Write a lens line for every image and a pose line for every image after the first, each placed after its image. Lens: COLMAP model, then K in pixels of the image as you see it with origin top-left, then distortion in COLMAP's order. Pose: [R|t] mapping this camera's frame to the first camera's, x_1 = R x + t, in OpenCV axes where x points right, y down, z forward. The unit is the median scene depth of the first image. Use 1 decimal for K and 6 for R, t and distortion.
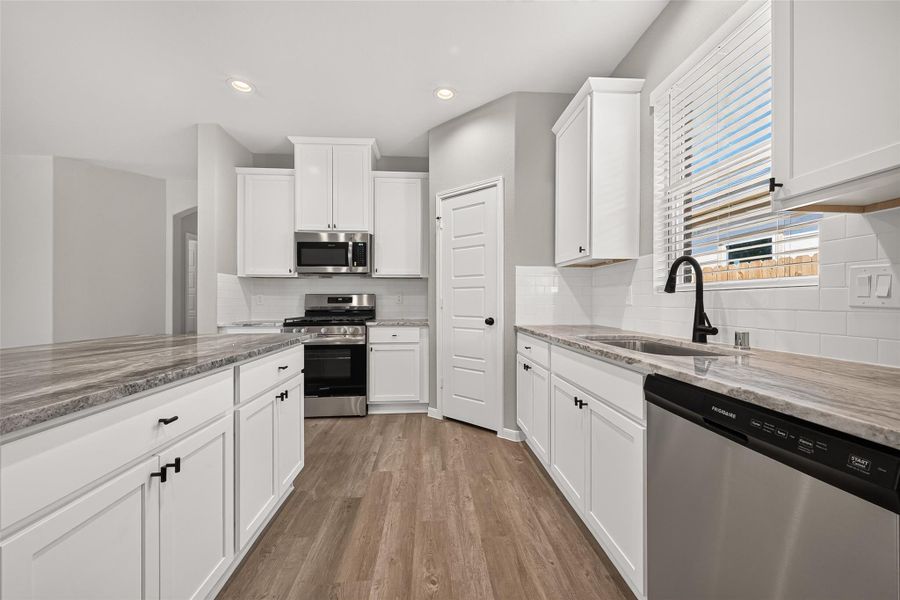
lens RADIAL K [[354.5, 0, 451.0], [0, 354.5, 299.3], [0, 0, 1]] dist [0.002208, -0.000466]
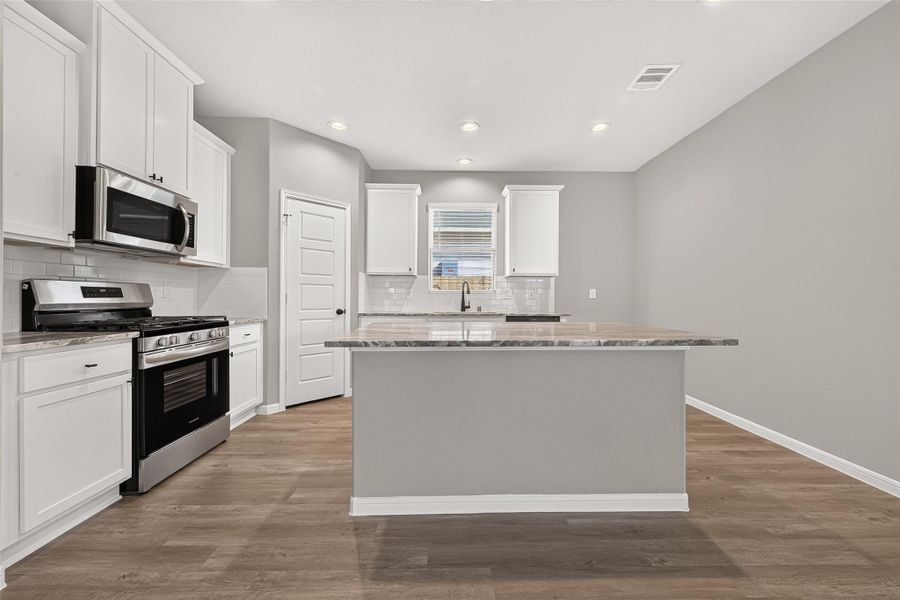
lens RADIAL K [[354.5, 0, 448.4], [0, 354.5, 296.5], [0, 0, 1]] dist [0.002208, -0.000466]
pose [[0.067098, 0.002242, 0.997744, -1.202674], [-0.014621, 0.999892, -0.001263, 0.003041], [-0.997639, -0.014504, 0.067123, 0.537116]]
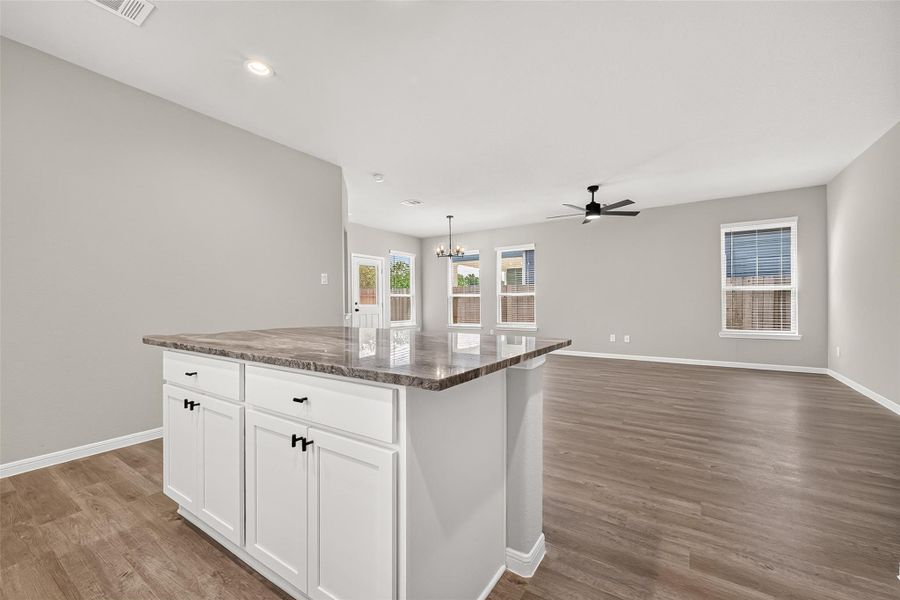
lens RADIAL K [[354.5, 0, 457.6], [0, 354.5, 300.7], [0, 0, 1]] dist [0.002208, -0.000466]
pose [[-0.604916, -0.003495, -0.796282, -0.077132], [0.013227, 0.999808, -0.014437, 0.022661], [0.796179, -0.019265, -0.604754, 0.973592]]
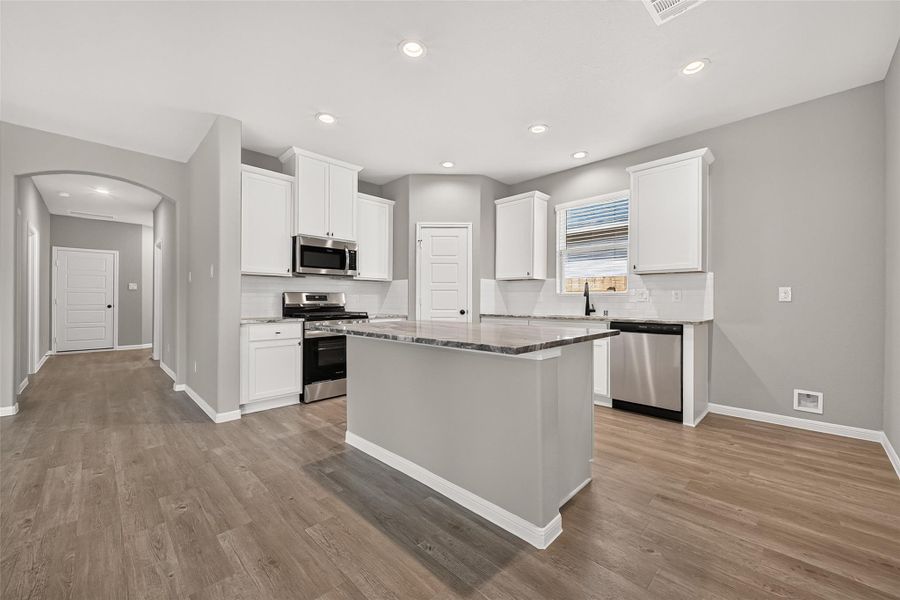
lens RADIAL K [[354.5, 0, 450.6], [0, 354.5, 297.0], [0, 0, 1]] dist [0.002208, -0.000466]
pose [[0.761671, 0.006487, 0.647931, -0.997153], [-0.008350, 0.999965, -0.000196, -0.004522], [-0.647910, -0.005261, 0.761699, -0.180045]]
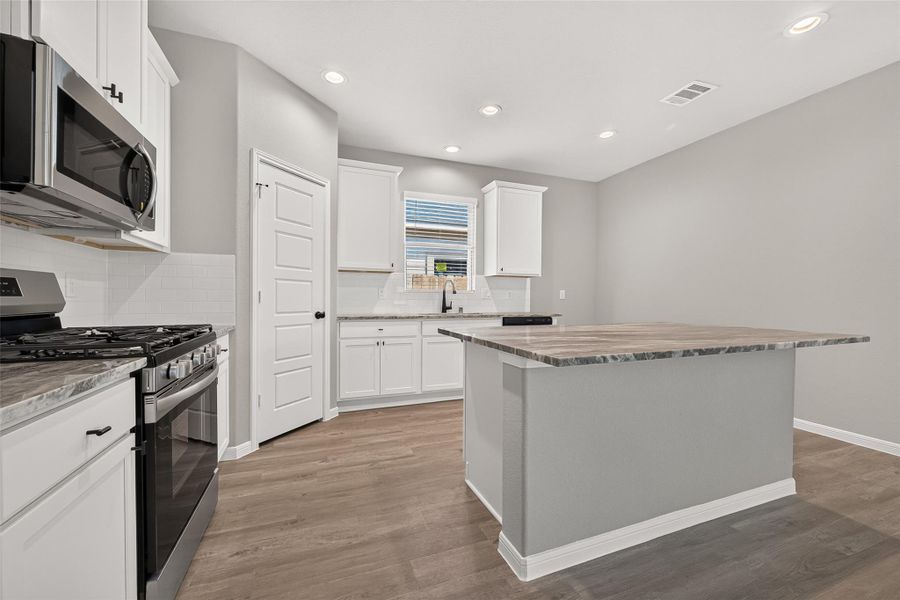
lens RADIAL K [[354.5, 0, 448.1], [0, 354.5, 302.0], [0, 0, 1]] dist [0.002208, -0.000466]
pose [[-0.285998, -0.013446, 0.958136, -1.020922], [-0.017712, 0.999805, 0.008744, 0.009019], [-0.958066, -0.014470, -0.286180, 0.977400]]
